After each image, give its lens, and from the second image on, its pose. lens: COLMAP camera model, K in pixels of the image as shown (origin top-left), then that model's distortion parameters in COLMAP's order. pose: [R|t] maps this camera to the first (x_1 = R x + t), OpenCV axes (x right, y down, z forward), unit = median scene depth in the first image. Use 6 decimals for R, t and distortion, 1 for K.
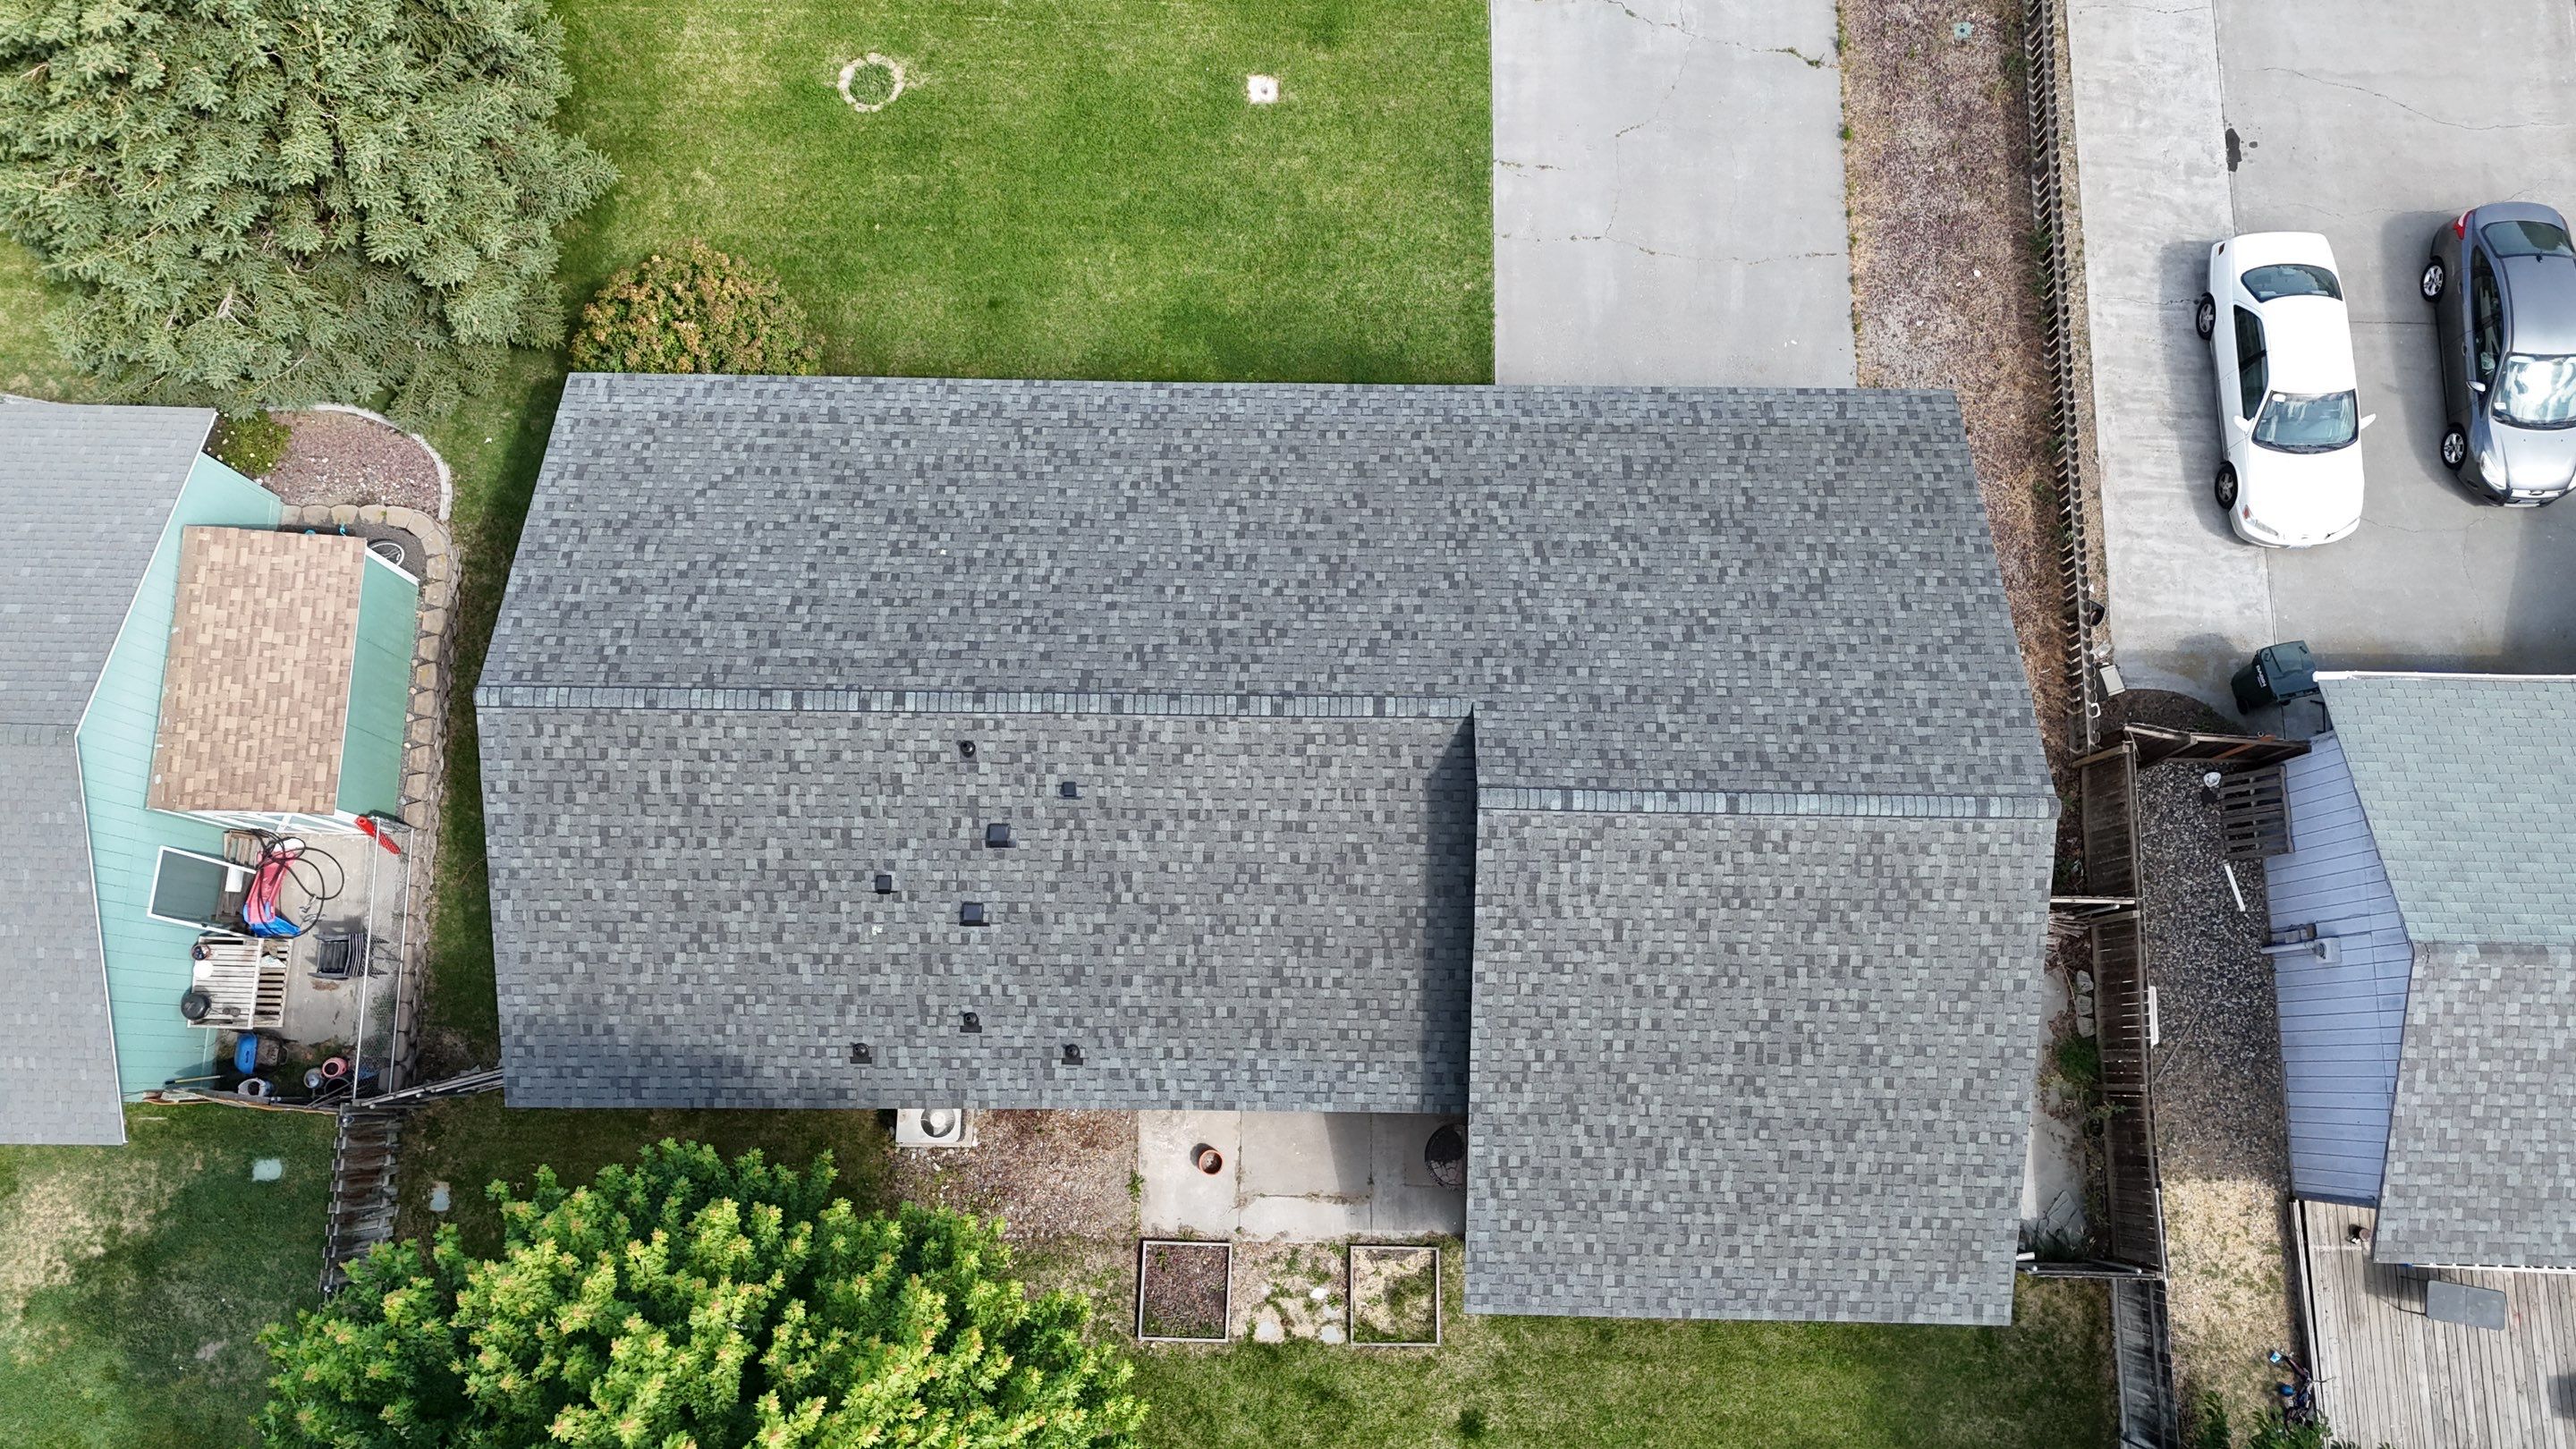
lens RADIAL K [[1883.6, 0, 1288.0], [0, 1883.6, 724.5], [0, 0, 1]] dist [0.073670, -0.066128]
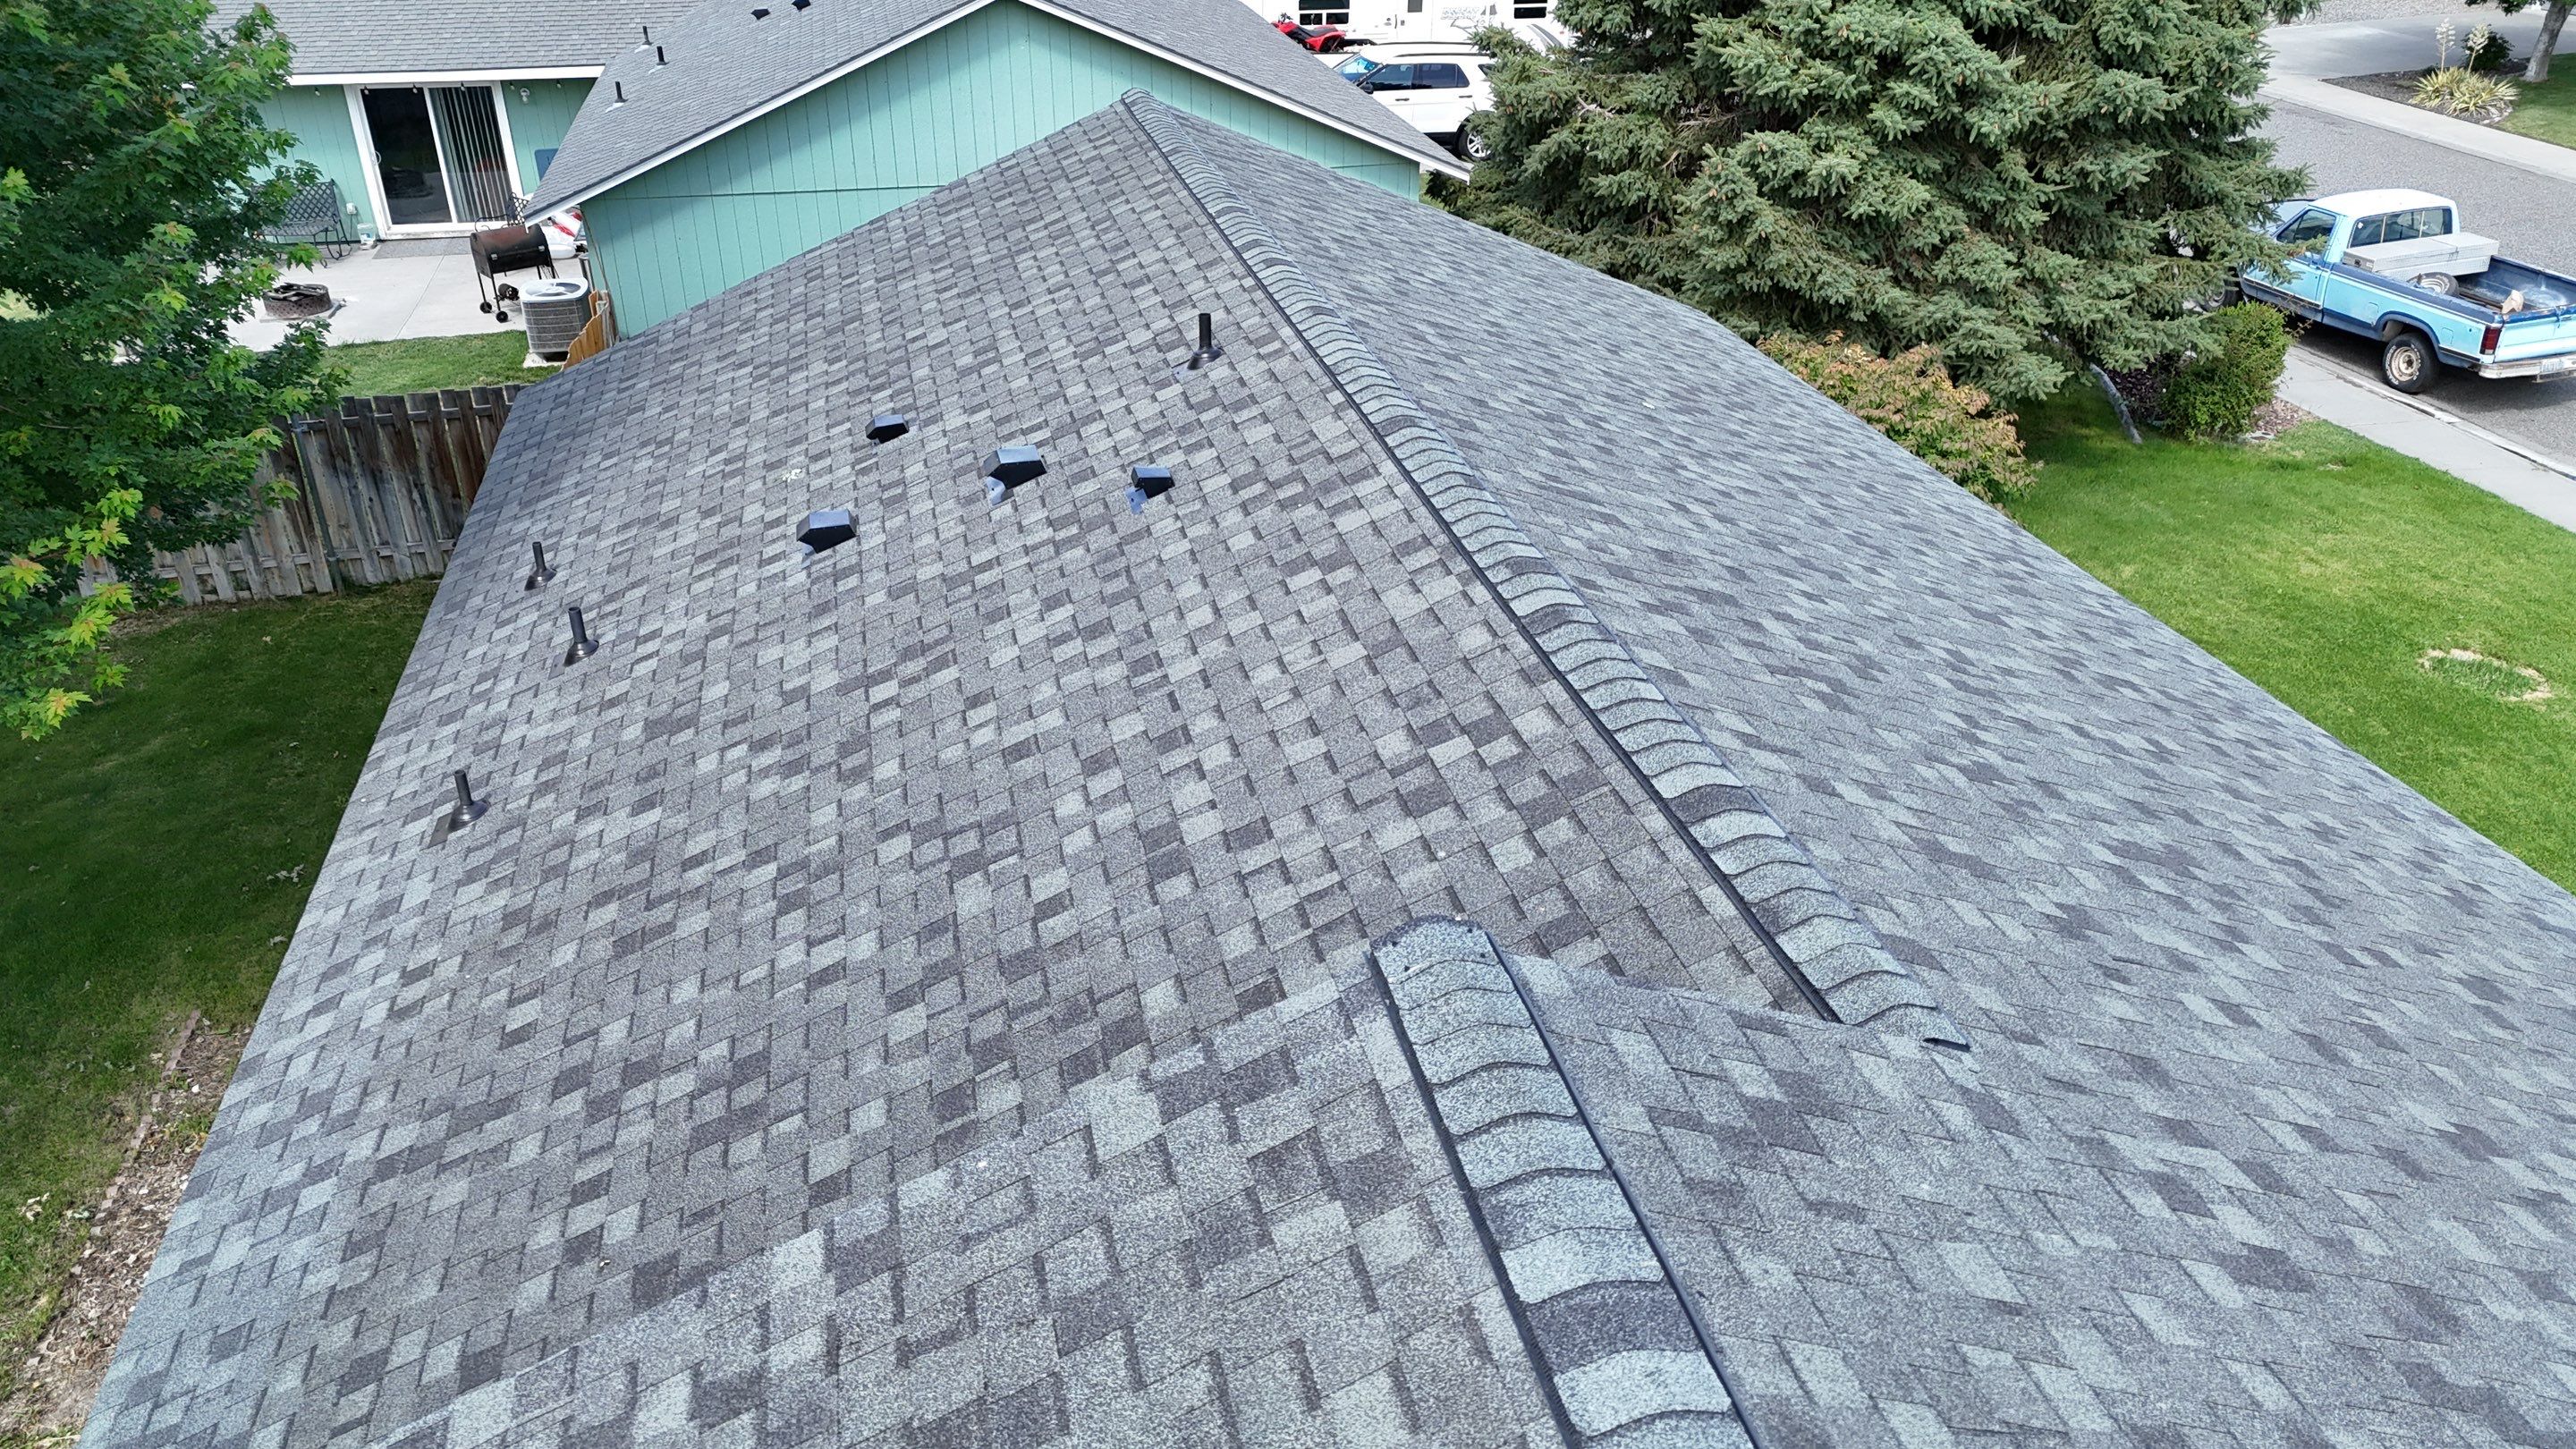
lens RADIAL K [[1883.6, 0, 1288.0], [0, 1883.6, 724.5], [0, 0, 1]] dist [0.073670, -0.066128]
pose [[0.226809, 0.466119, -0.855155, 0.197822], [-0.955102, 0.278305, -0.101621, 0.052435], [0.190626, 0.839809, 0.508313, 0.755126]]
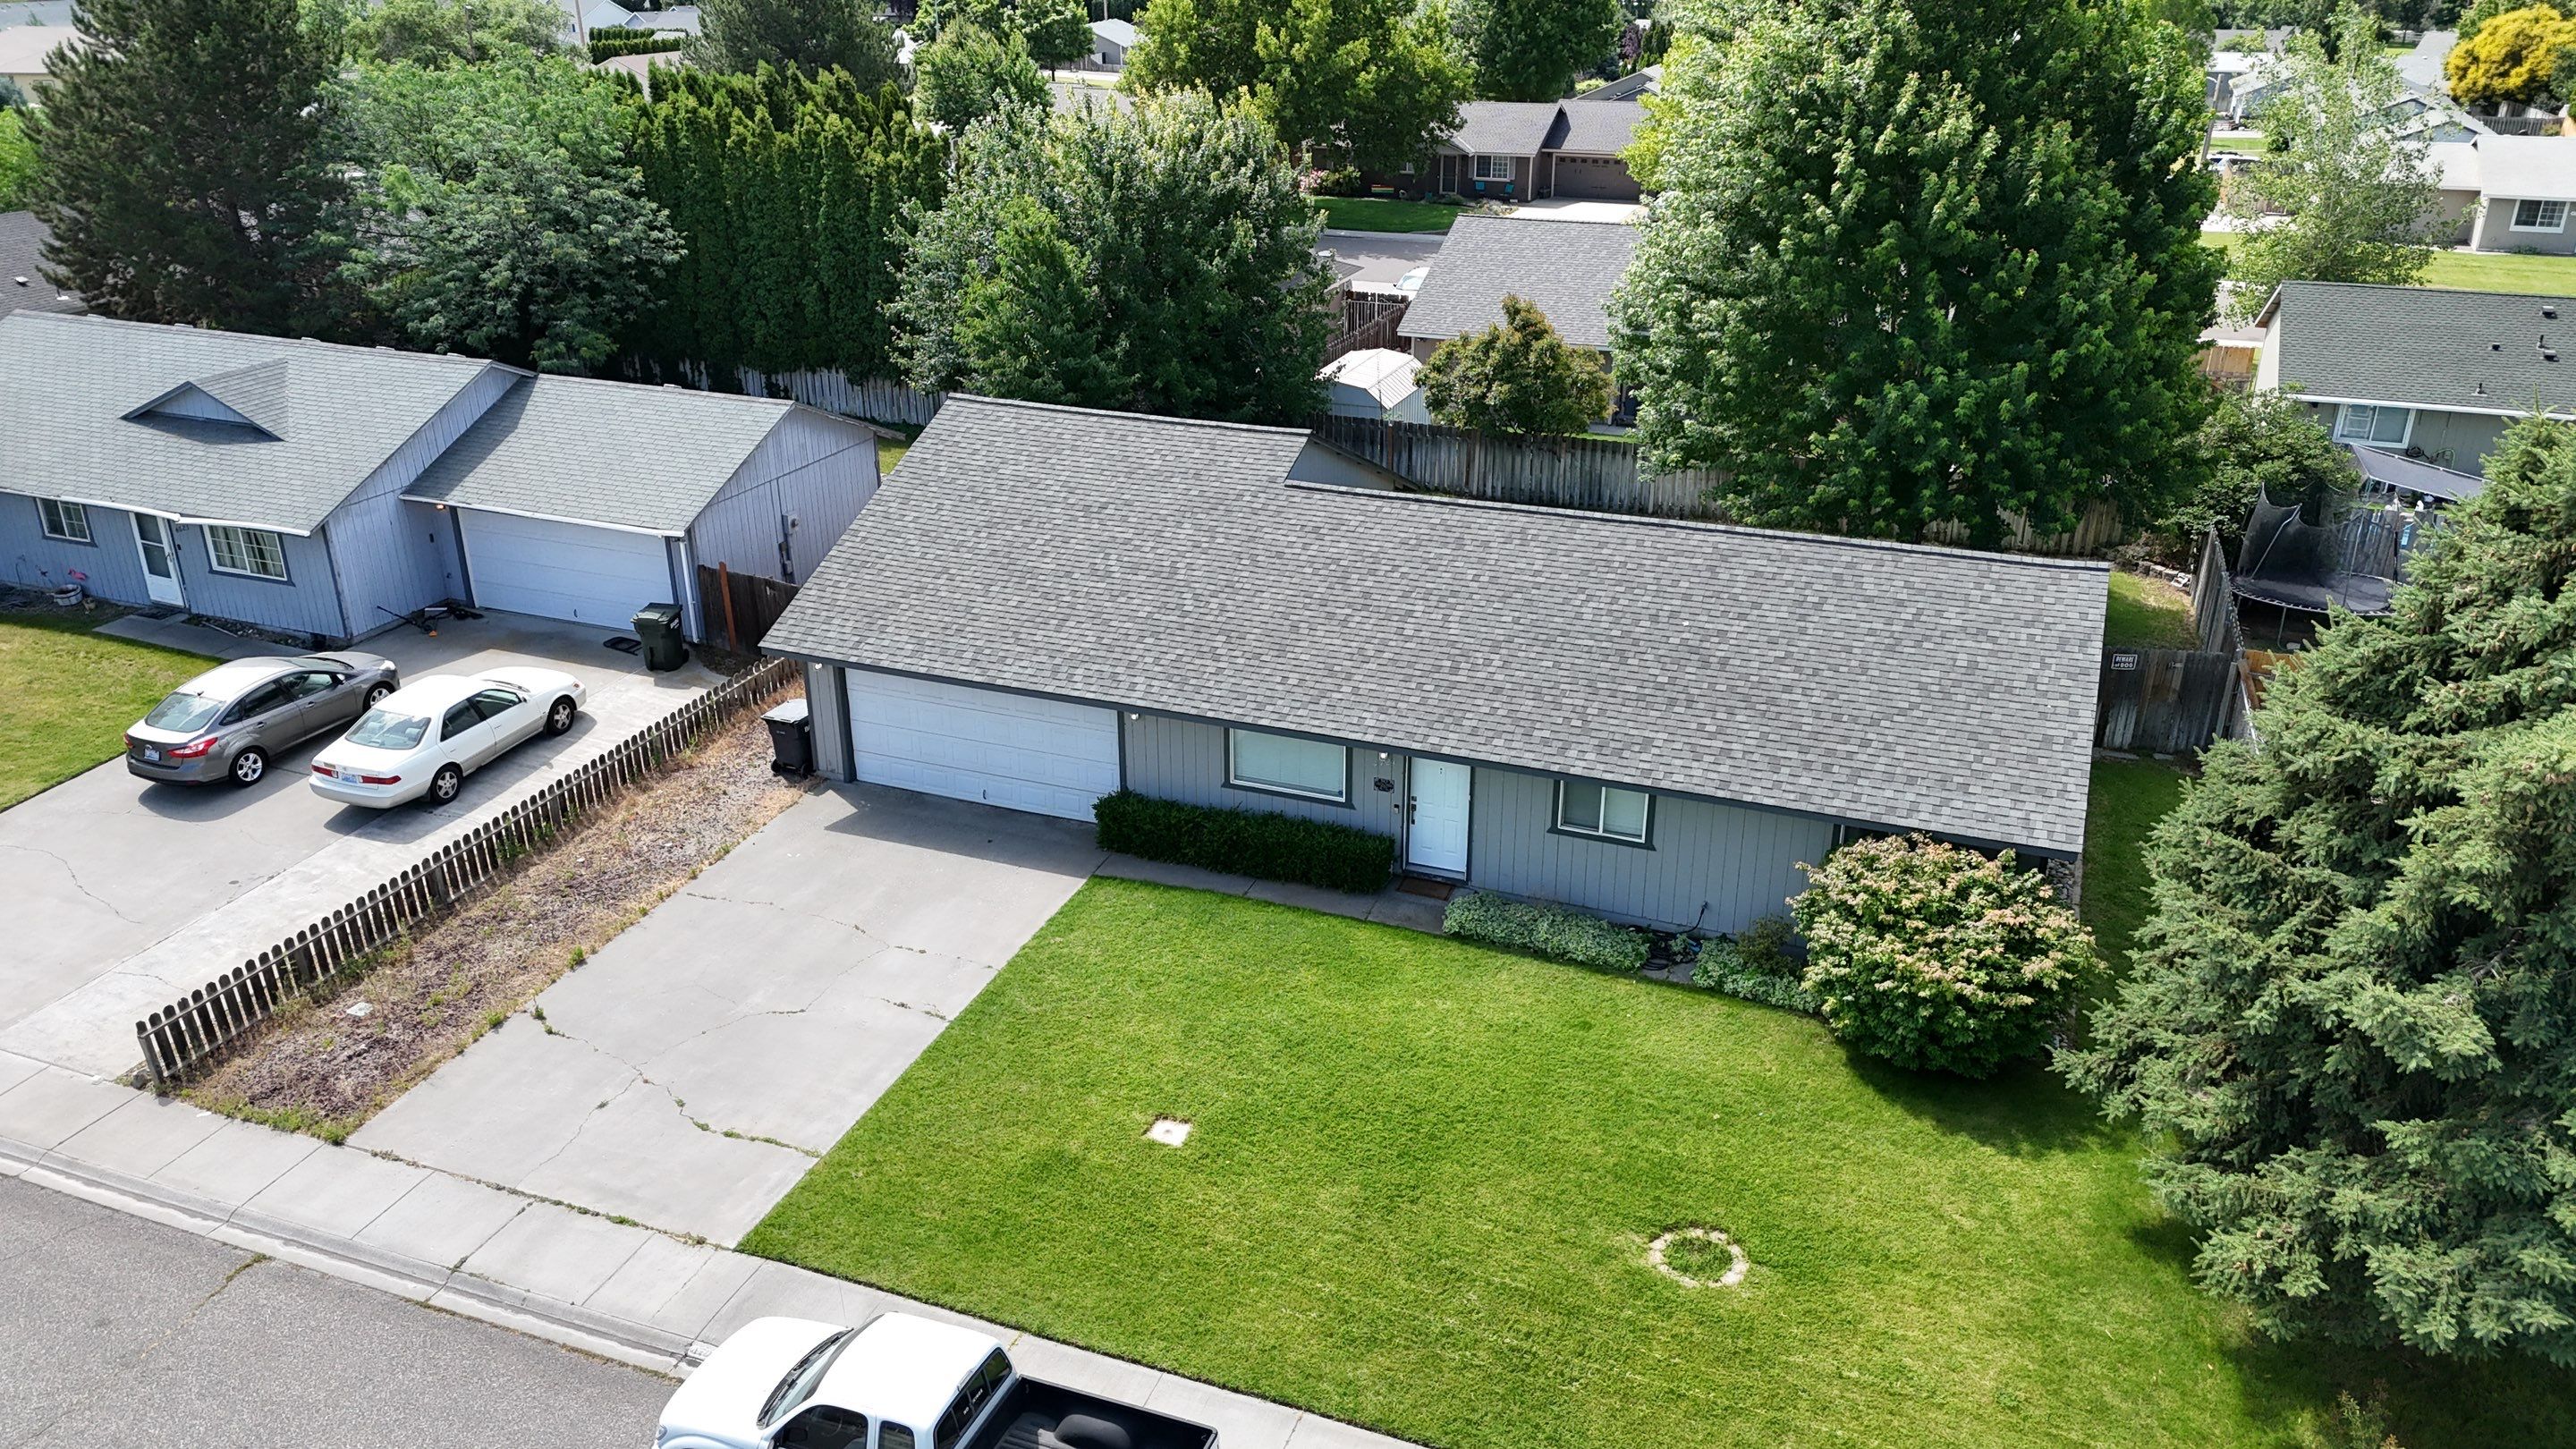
lens RADIAL K [[1883.6, 0, 1288.0], [0, 1883.6, 724.5], [0, 0, 1]] dist [0.073670, -0.066128]
pose [[-0.934304, -0.141313, 0.327272, -0.296856], [0.350685, -0.199520, 0.914993, -1.035475], [-0.064003, 0.969651, 0.235969, 0.716713]]
